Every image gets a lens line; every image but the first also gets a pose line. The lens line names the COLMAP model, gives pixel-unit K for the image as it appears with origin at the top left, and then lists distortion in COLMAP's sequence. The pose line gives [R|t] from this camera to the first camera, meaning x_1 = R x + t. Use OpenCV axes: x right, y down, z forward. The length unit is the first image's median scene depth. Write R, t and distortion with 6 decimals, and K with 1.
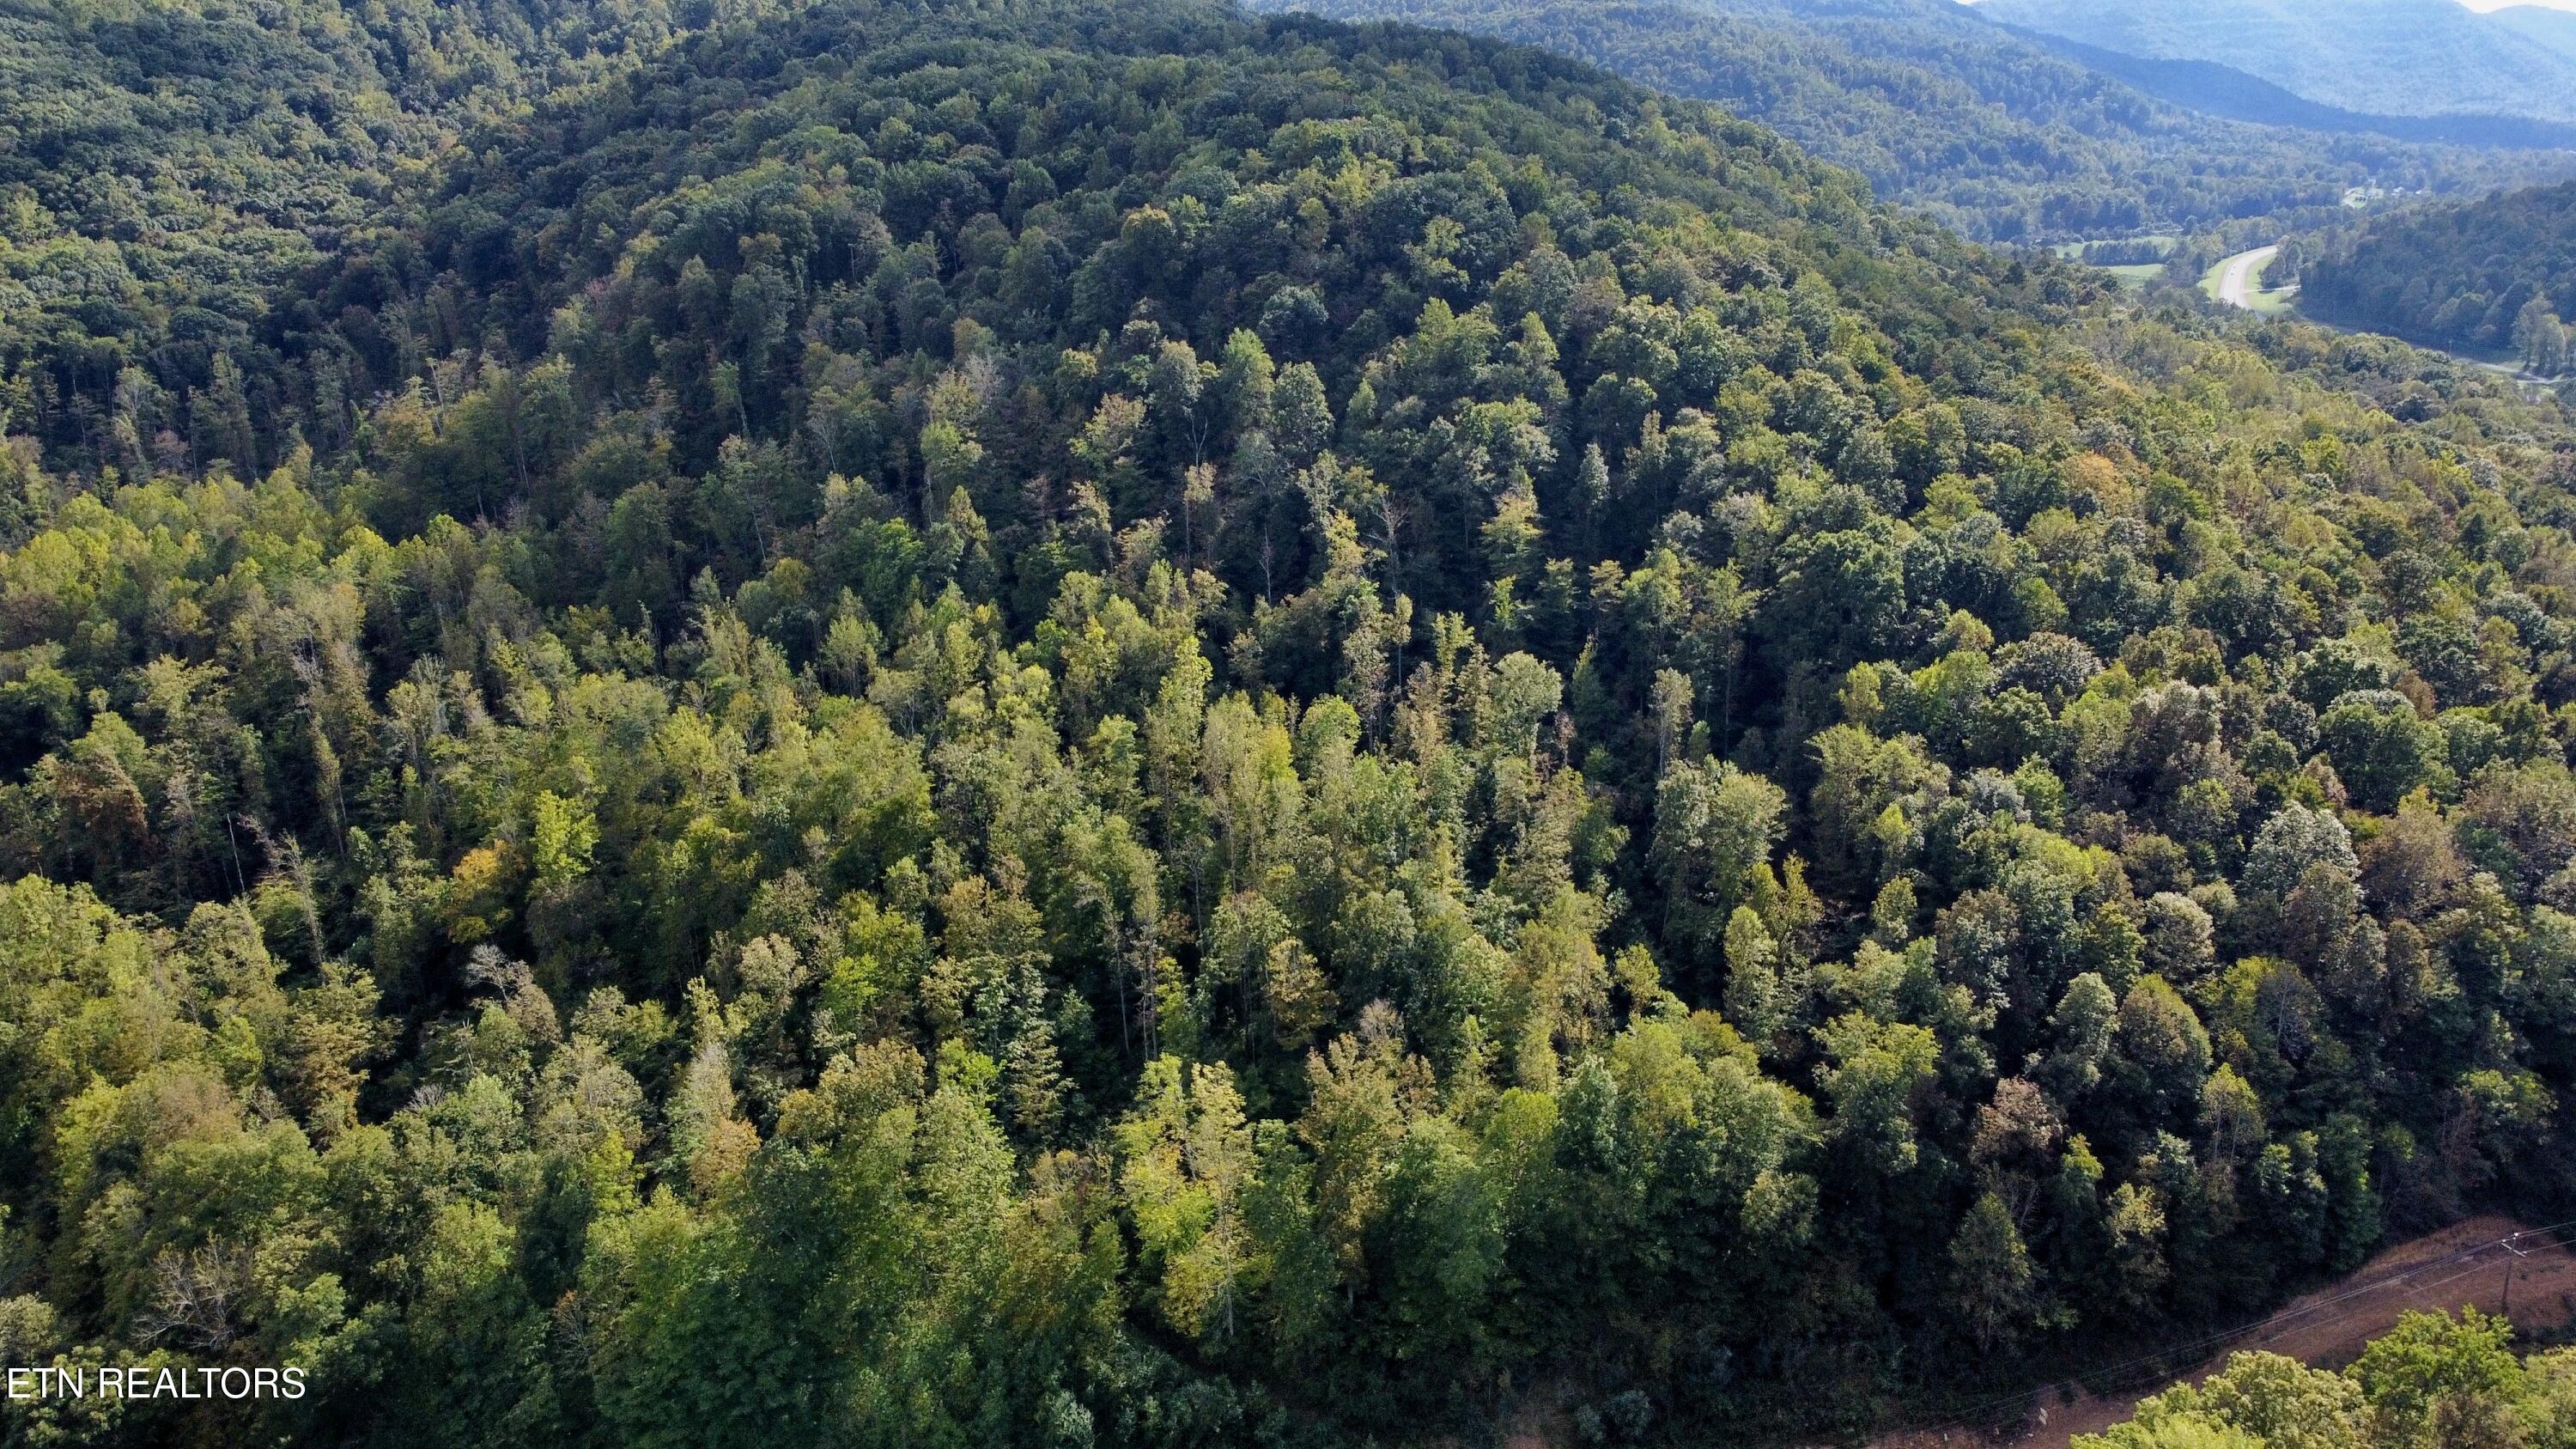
lens RADIAL K [[1957.2, 0, 1308.1], [0, 1957.2, 720.1], [0, 0, 1]] dist [0.000501, -0.012690]
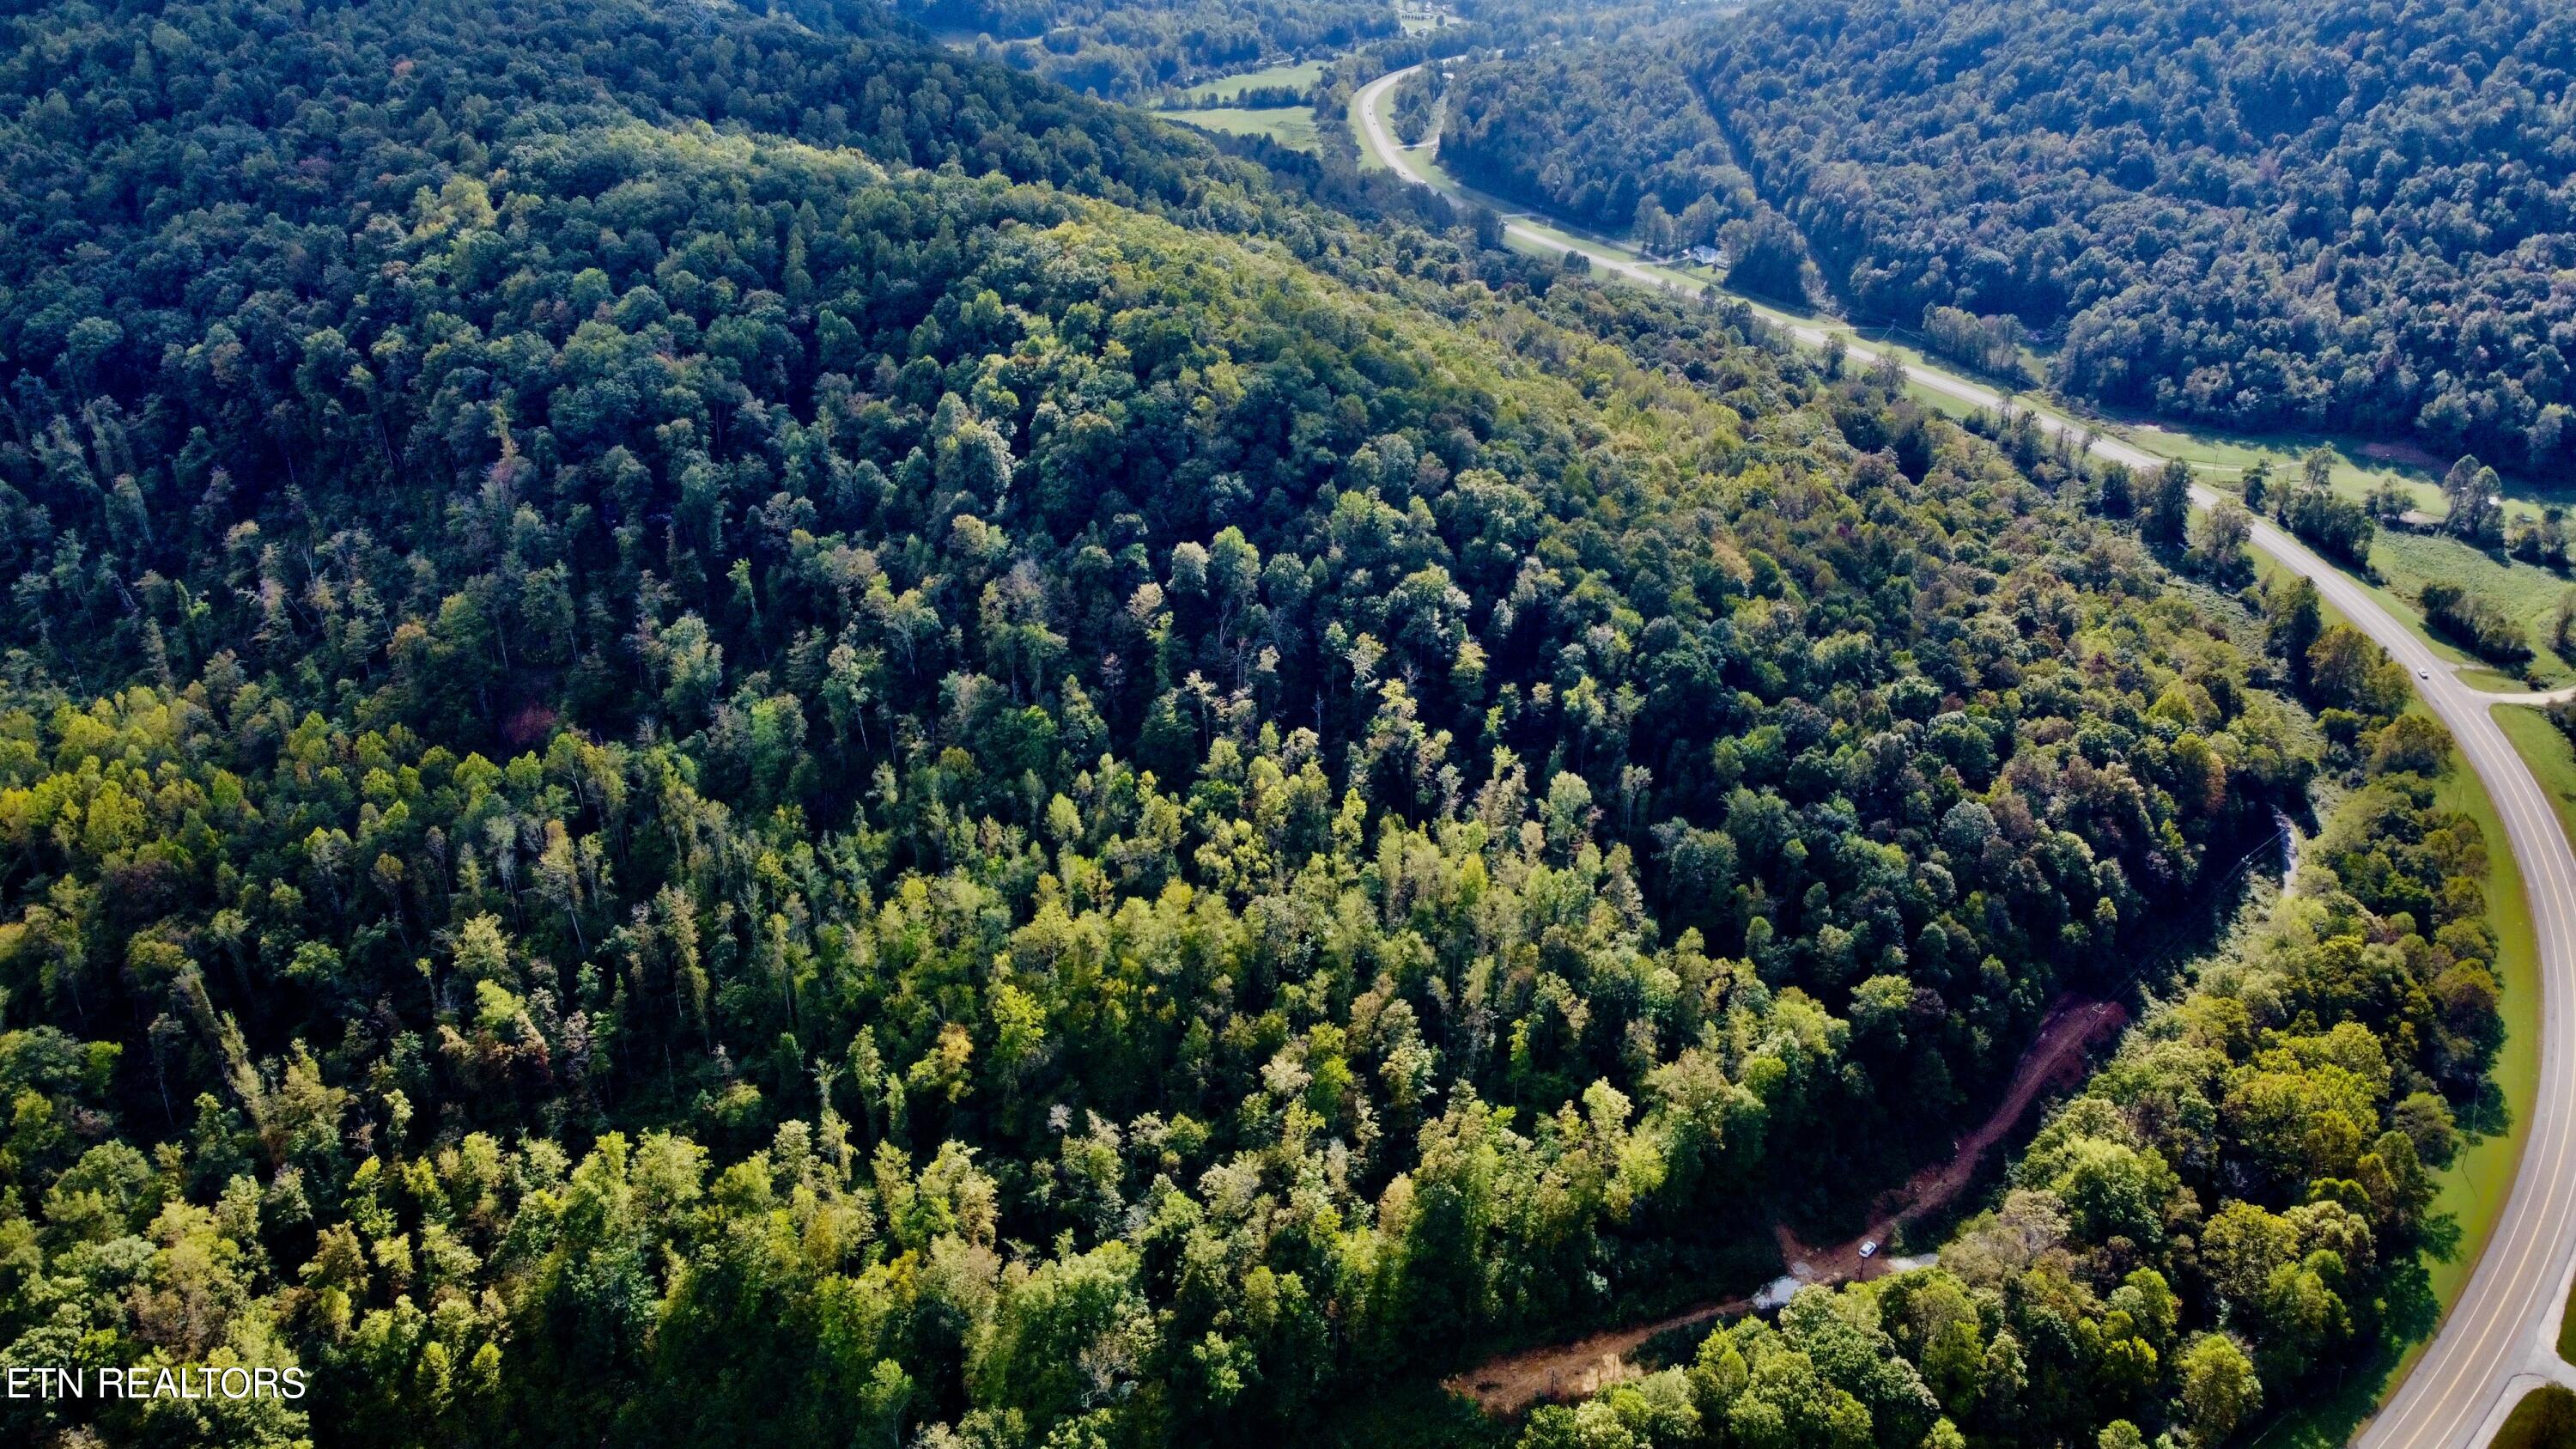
lens RADIAL K [[1957.2, 0, 1294.1], [0, 1957.2, 740.5], [0, 0, 1]] dist [0.000501, -0.012690]
pose [[0.882243, -0.168263, 0.439699, -0.727757], [0.101633, 0.979998, 0.171101, -0.328459], [-0.459694, -0.106264, 0.881697, -0.303268]]
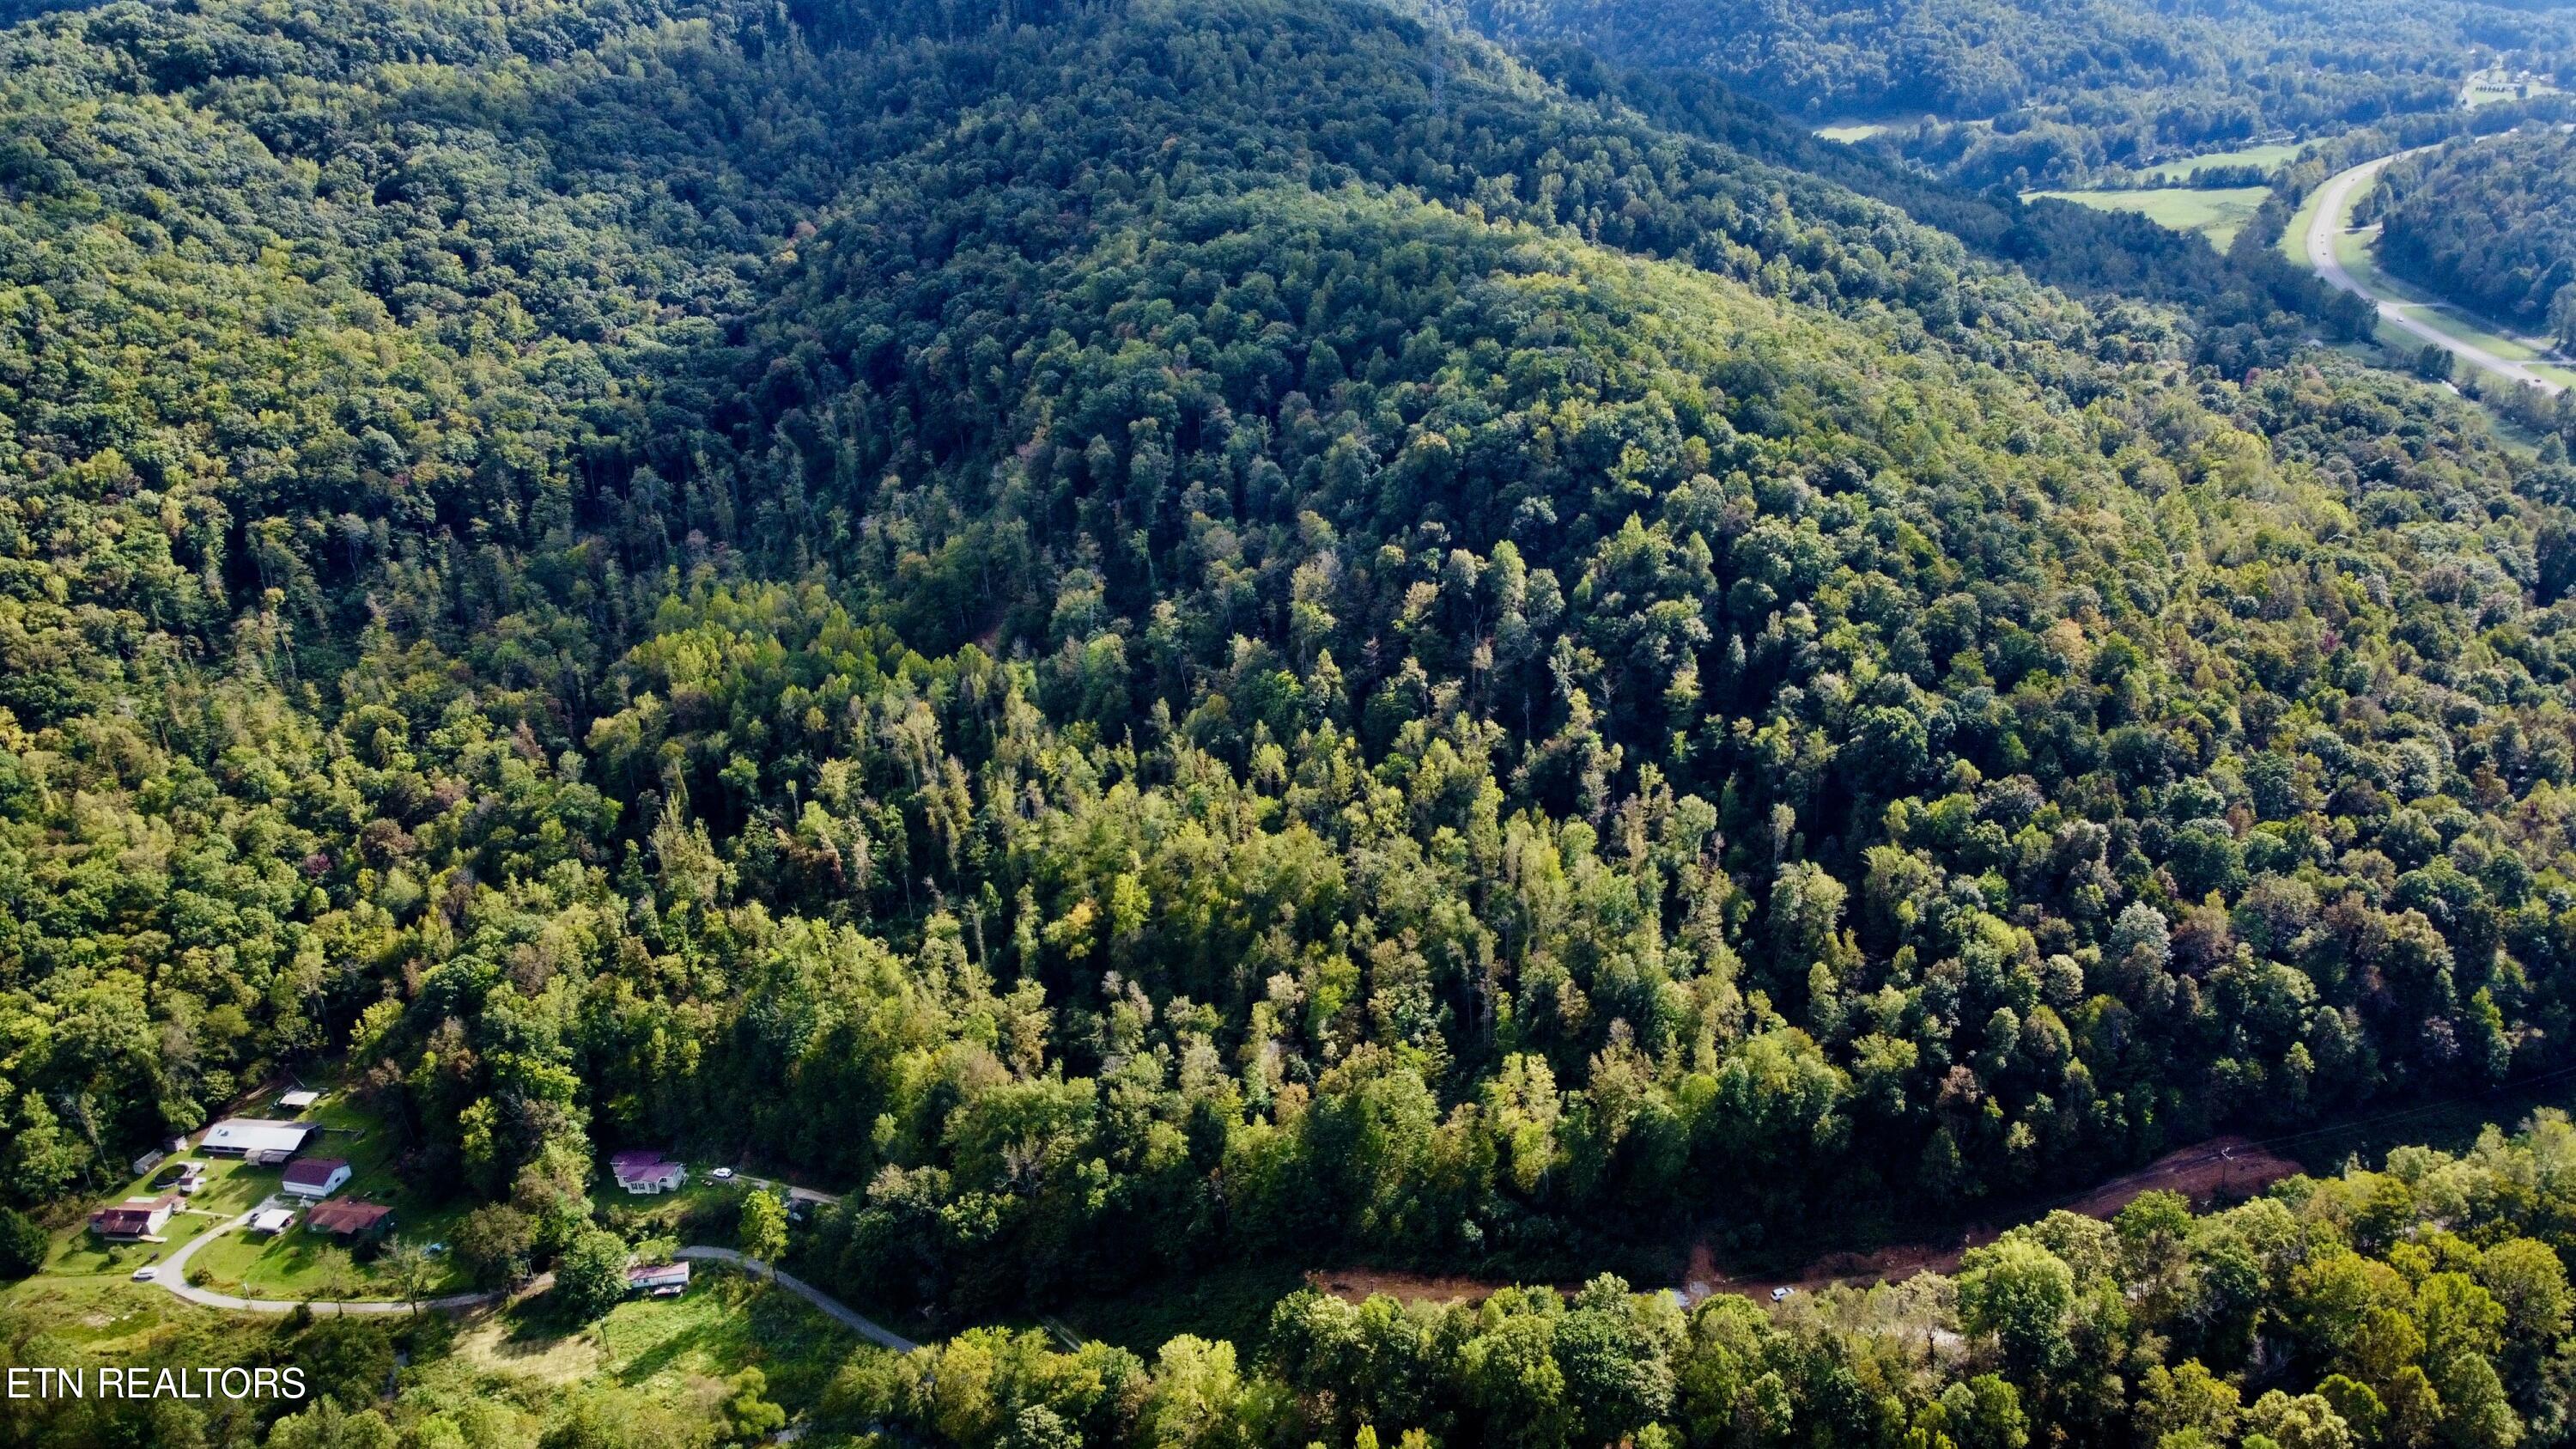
lens RADIAL K [[1957.2, 0, 1299.3], [0, 1957.2, 724.9], [0, 0, 1]] dist [0.000501, -0.012690]
pose [[0.997832, -0.003279, -0.065737, -0.107575], [0.009419, 0.995592, 0.093317, -0.231812], [0.065141, -0.093733, 0.993464, -0.632651]]
